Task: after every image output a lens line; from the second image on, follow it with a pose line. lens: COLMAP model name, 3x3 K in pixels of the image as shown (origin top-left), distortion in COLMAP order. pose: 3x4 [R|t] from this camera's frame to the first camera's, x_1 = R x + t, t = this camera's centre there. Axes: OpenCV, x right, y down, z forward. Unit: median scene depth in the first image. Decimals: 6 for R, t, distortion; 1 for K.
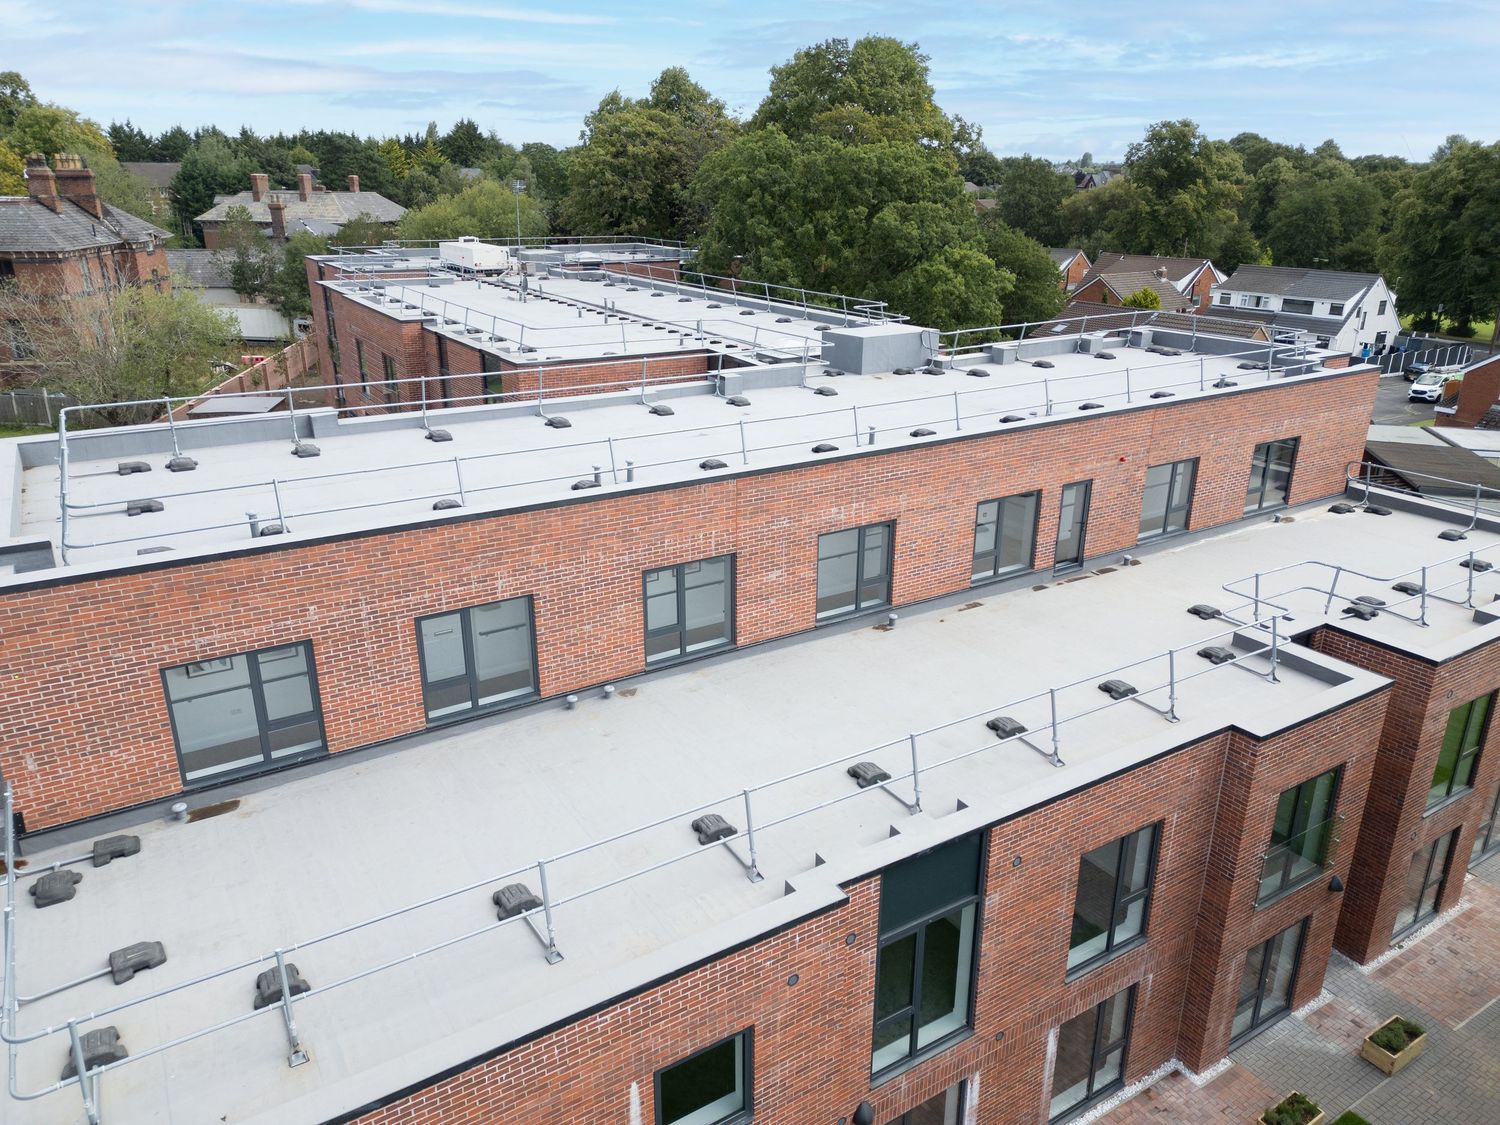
lens RADIAL K [[1046.2, 0, 750.0], [0, 1046.2, 562.5], [0, 0, 1]] dist [0.100789, -0.101752]
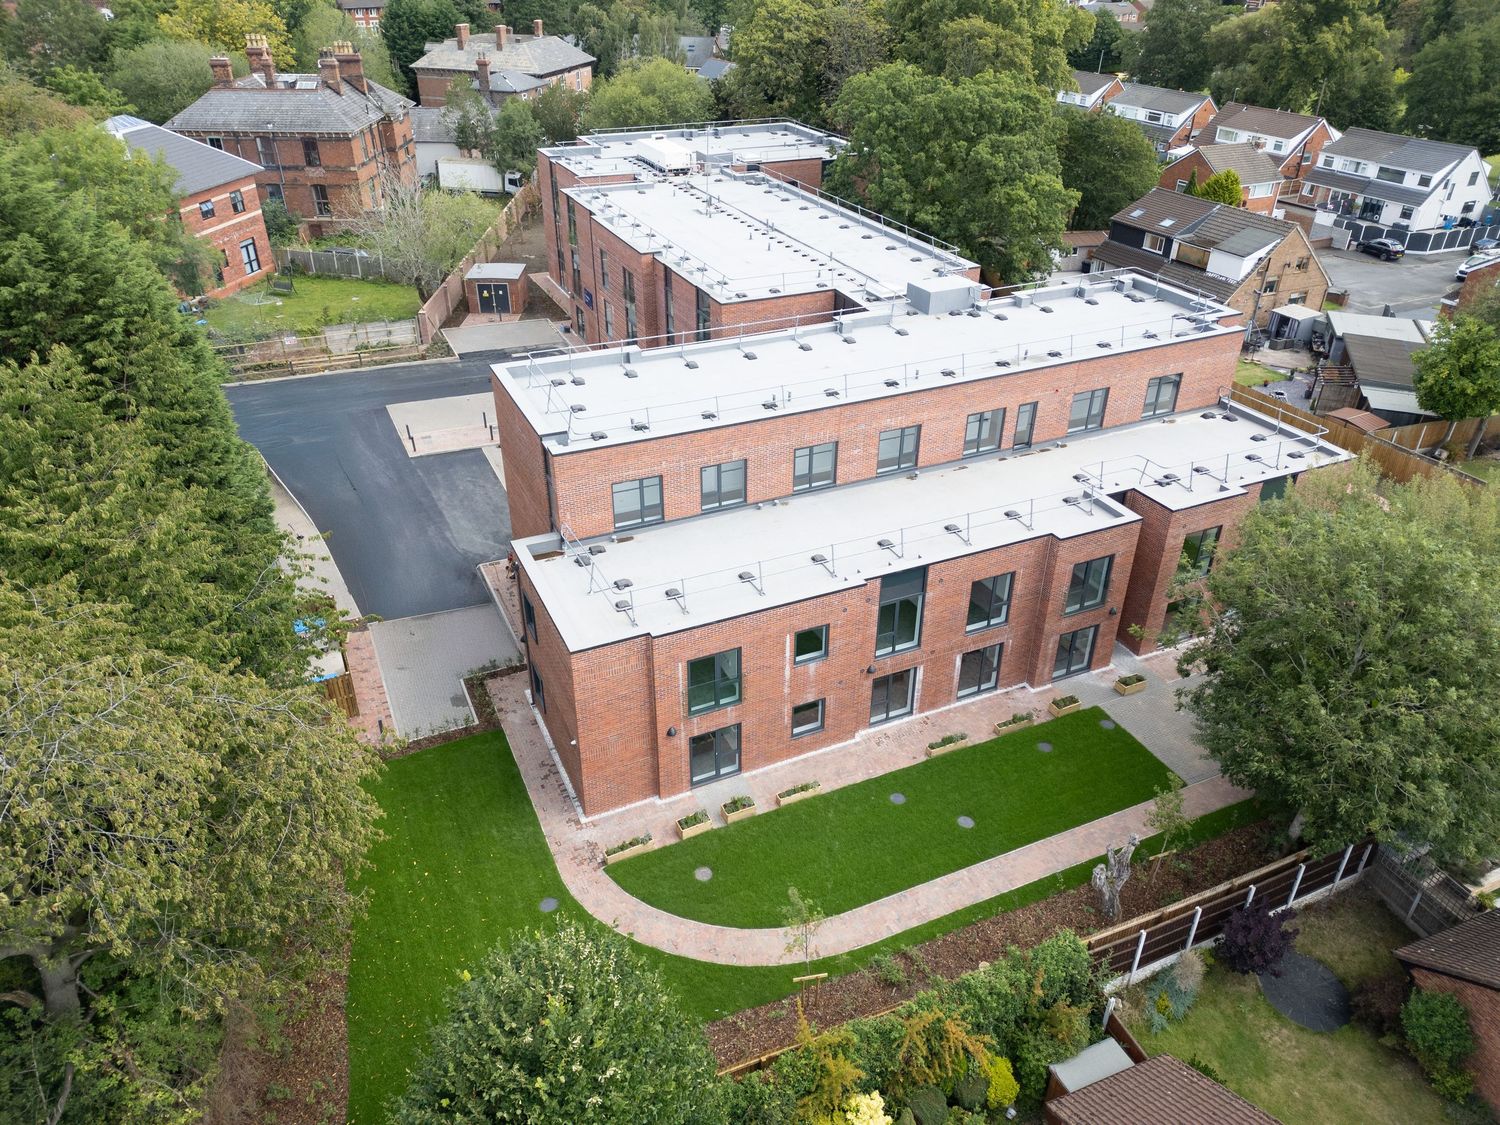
lens RADIAL K [[1046.2, 0, 750.0], [0, 1046.2, 562.5], [0, 0, 1]] dist [0.100789, -0.101752]
pose [[0.992031, 0.066959, -0.106731, 0.037096], [-0.045901, 0.980947, 0.188777, -0.113620], [0.117338, -0.182374, 0.976203, -0.805510]]
